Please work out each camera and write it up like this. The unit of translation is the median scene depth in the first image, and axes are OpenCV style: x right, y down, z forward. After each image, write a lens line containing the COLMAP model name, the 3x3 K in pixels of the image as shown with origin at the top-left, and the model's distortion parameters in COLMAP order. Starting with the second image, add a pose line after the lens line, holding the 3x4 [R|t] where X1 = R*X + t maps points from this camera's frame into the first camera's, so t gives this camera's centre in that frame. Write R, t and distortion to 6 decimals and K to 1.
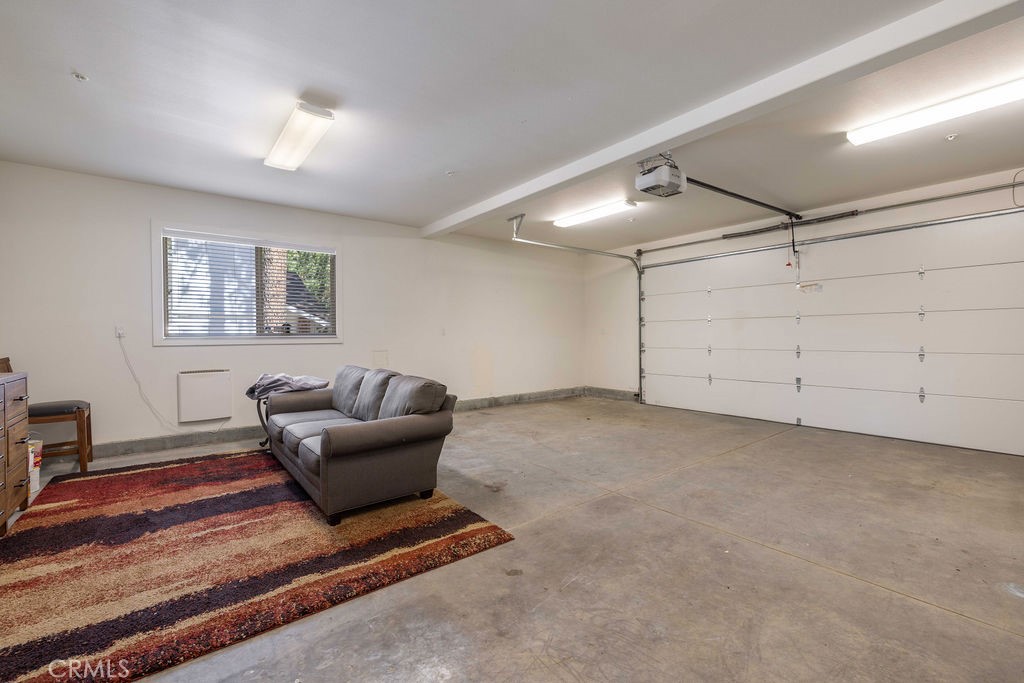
lens RADIAL K [[437.6, 0, 506.9], [0, 437.6, 336.8], [0, 0, 1]] dist [-0.000354, -0.001336]
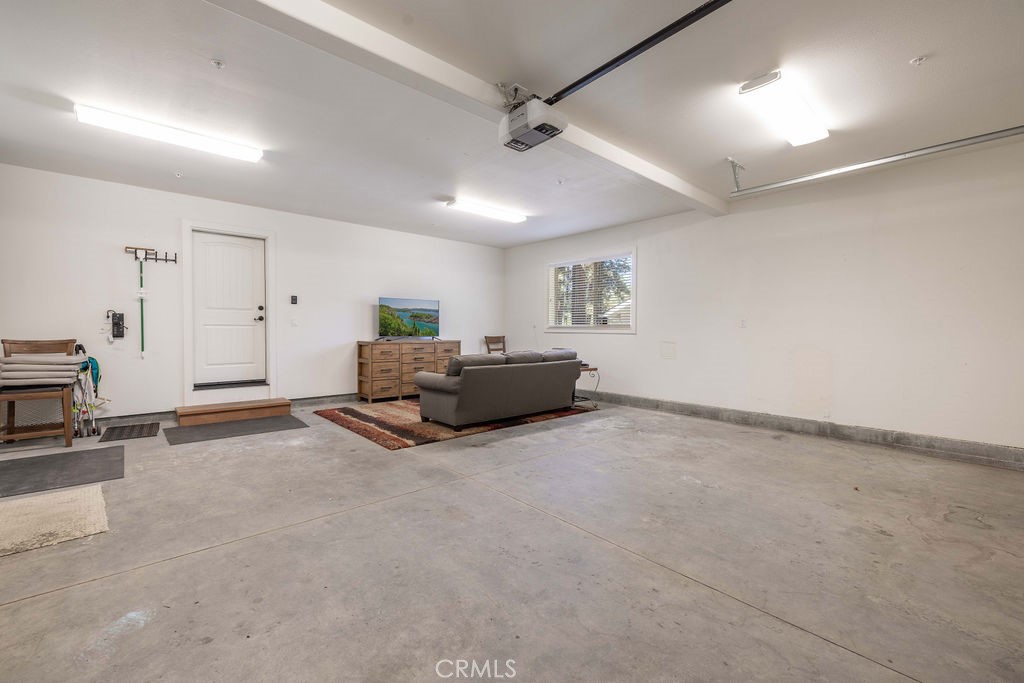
lens RADIAL K [[437.6, 0, 508.0], [0, 437.6, 341.5], [0, 0, 1]] dist [-0.000354, -0.001336]
pose [[0.044132, 0.035984, -0.998377, 1.506433], [-0.010319, 0.999314, 0.035561, -0.002295], [0.998972, 0.008732, 0.044473, 1.246051]]
